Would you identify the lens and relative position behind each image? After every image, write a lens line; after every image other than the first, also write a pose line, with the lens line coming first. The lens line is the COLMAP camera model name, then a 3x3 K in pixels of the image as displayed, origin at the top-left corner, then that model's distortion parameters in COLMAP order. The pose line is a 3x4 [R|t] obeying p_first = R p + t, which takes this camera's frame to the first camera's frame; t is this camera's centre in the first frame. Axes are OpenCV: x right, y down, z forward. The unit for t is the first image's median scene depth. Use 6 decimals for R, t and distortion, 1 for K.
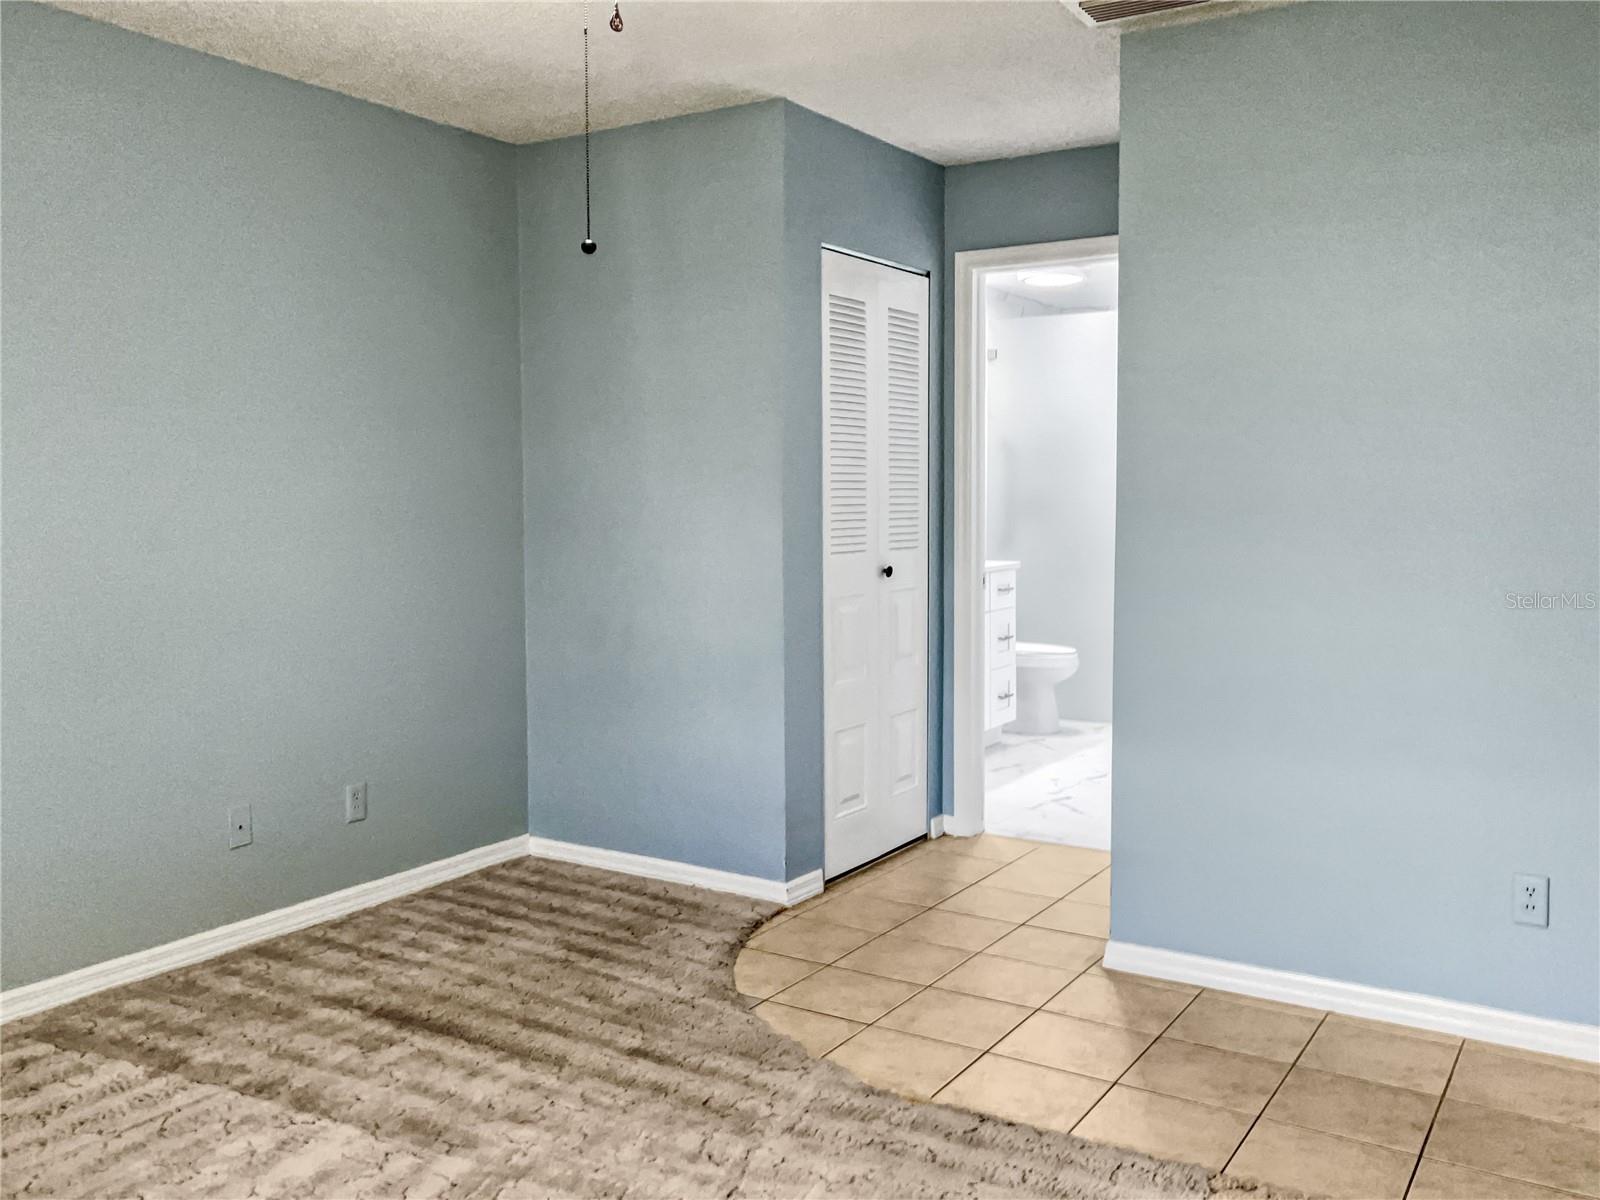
lens RADIAL K [[1349.8, 0, 793.9], [0, 1349.8, 590.2], [0, 0, 1]] dist [0.007775, -0.007743]
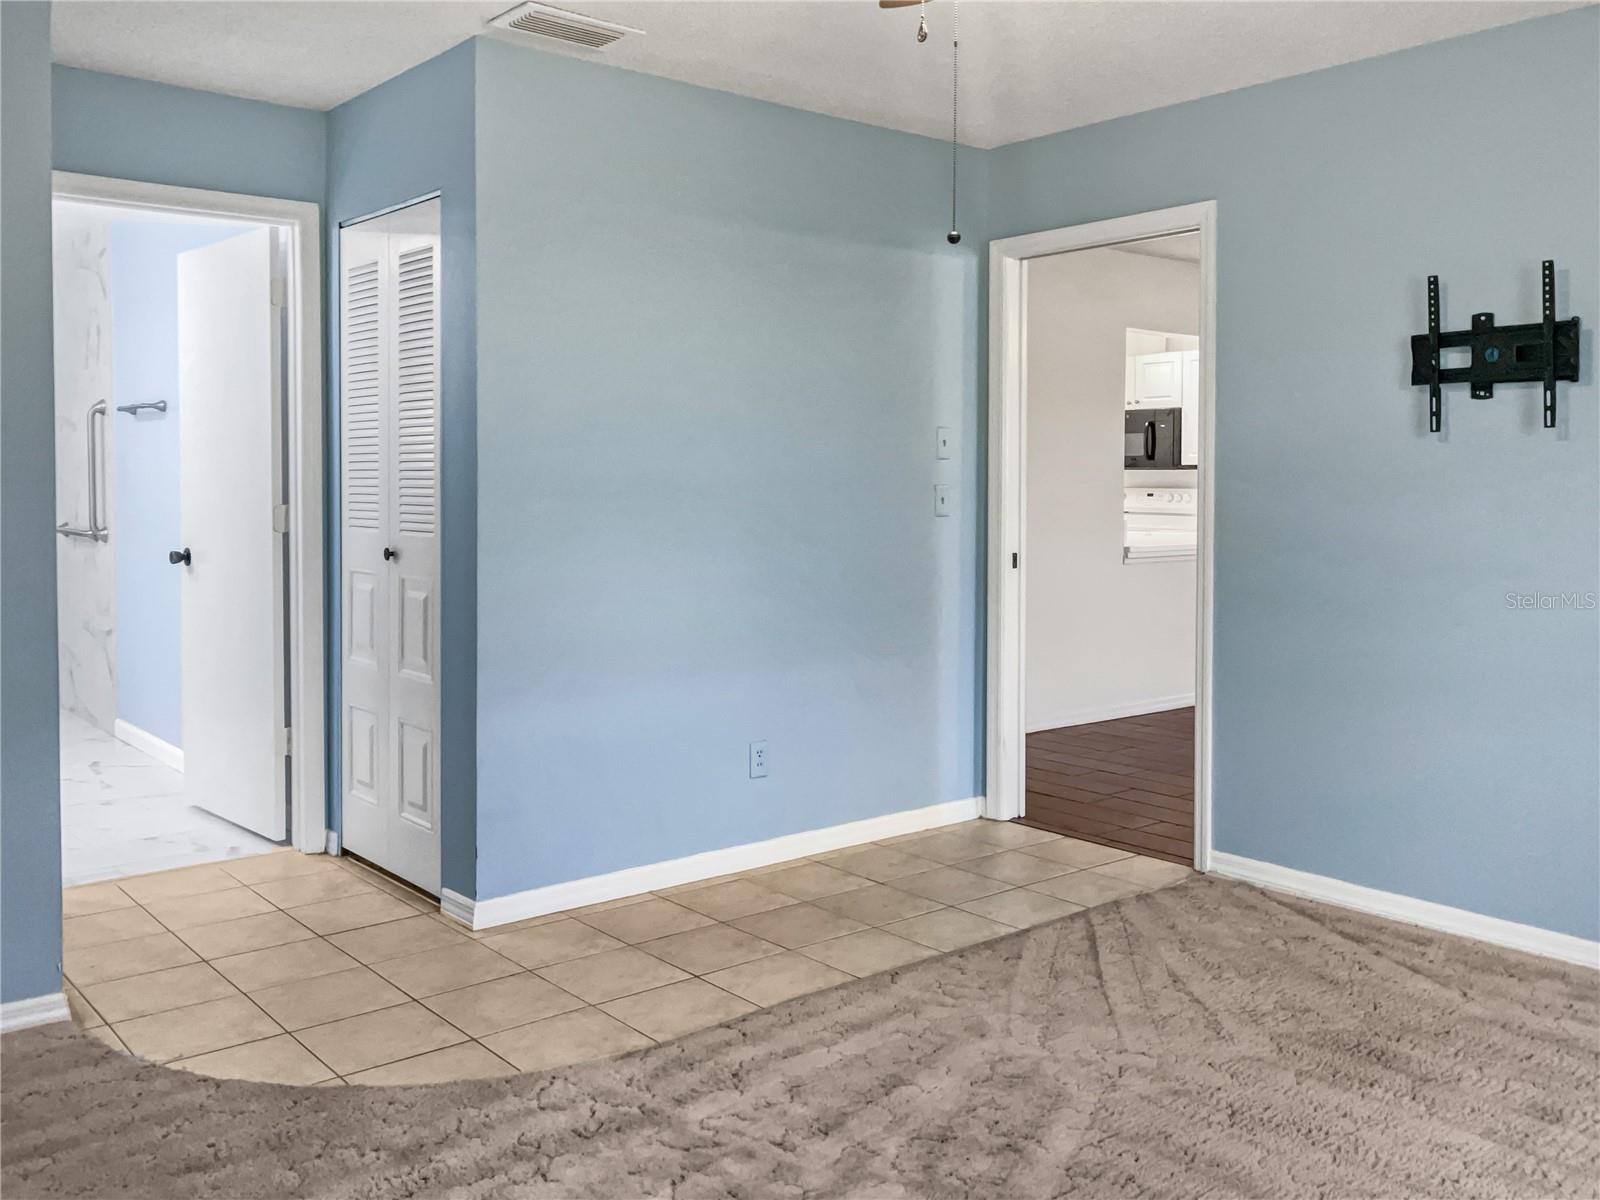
lens RADIAL K [[1403.9, 0, 803.7], [0, 1403.9, 527.3], [0, 0, 1]] dist [0.022260, -0.009922]
pose [[0.287848, -0.025071, 0.957348, -0.842807], [0.059361, 0.998202, 0.008292, -0.022412], [-0.955835, 0.054443, 0.288819, 0.519872]]
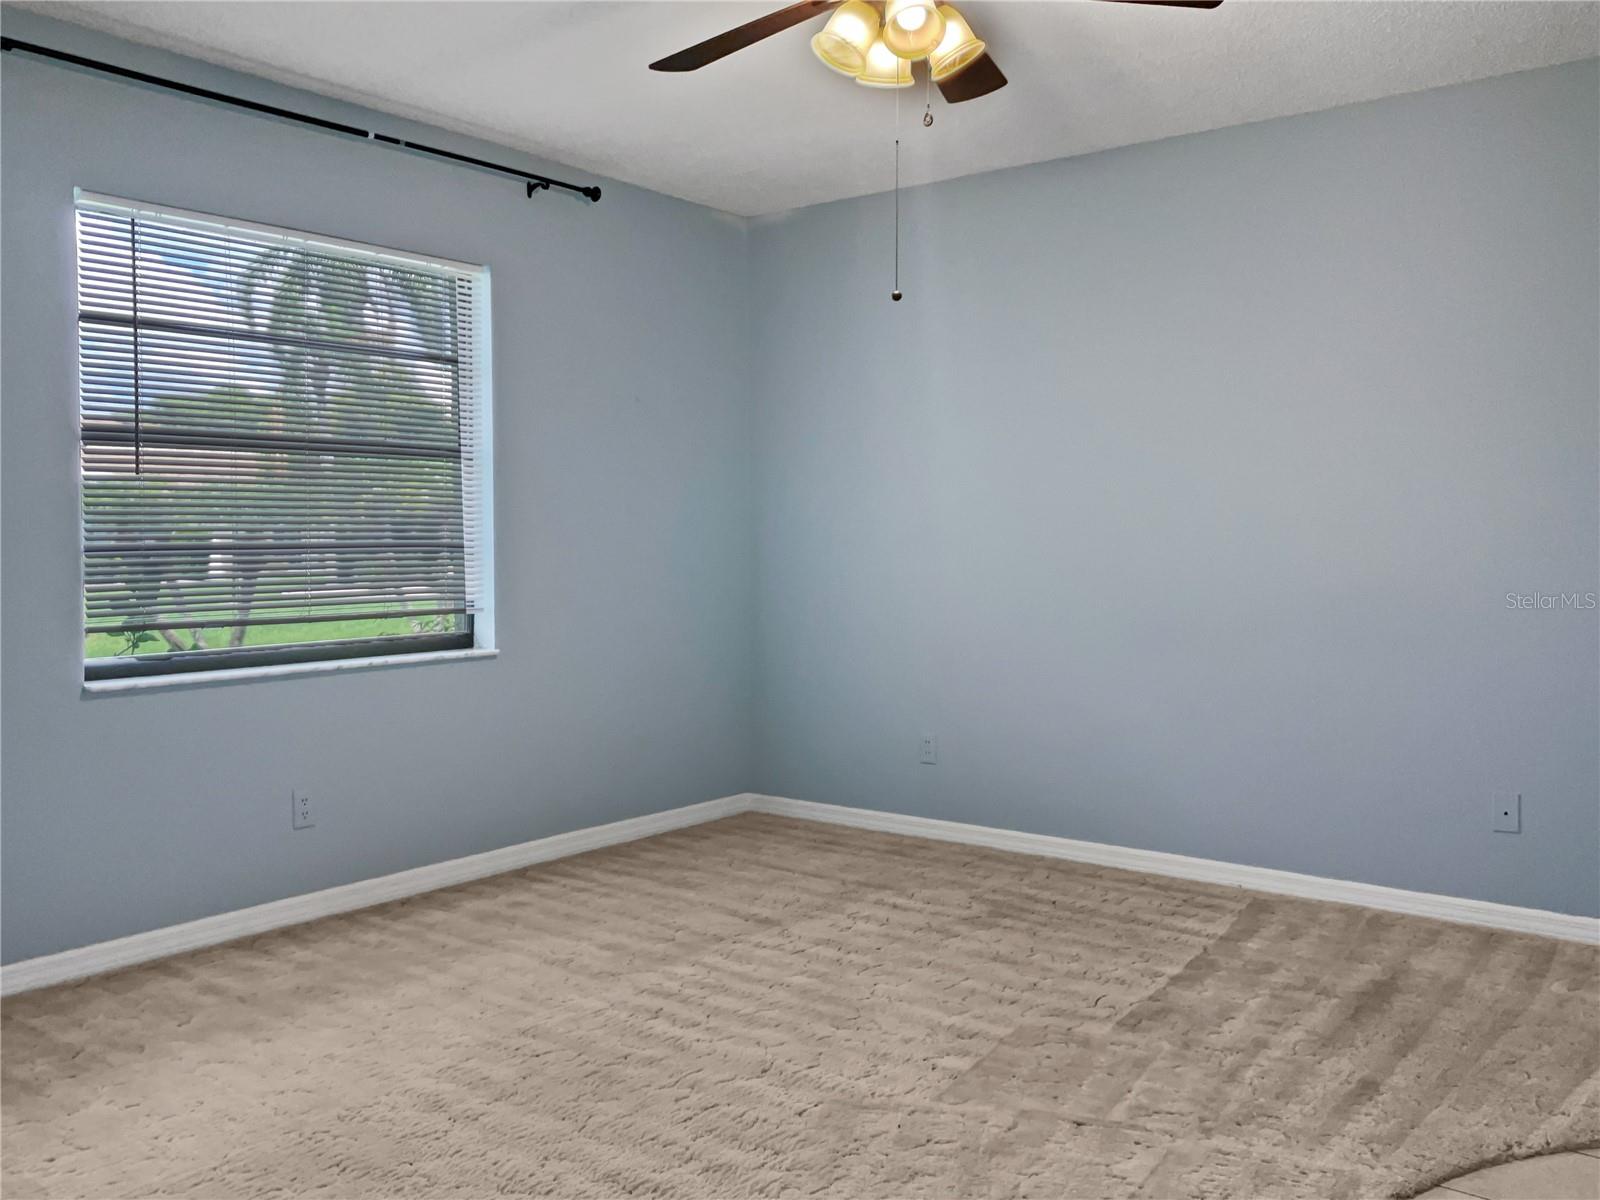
lens RADIAL K [[1349.8, 0, 793.9], [0, 1349.8, 590.2], [0, 0, 1]] dist [0.007775, -0.007743]
pose [[-0.086741, 0.040574, -0.995404, 0.809828], [-0.069447, 0.996493, 0.046670, -0.003487], [0.993807, 0.073176, -0.083619, 0.670616]]
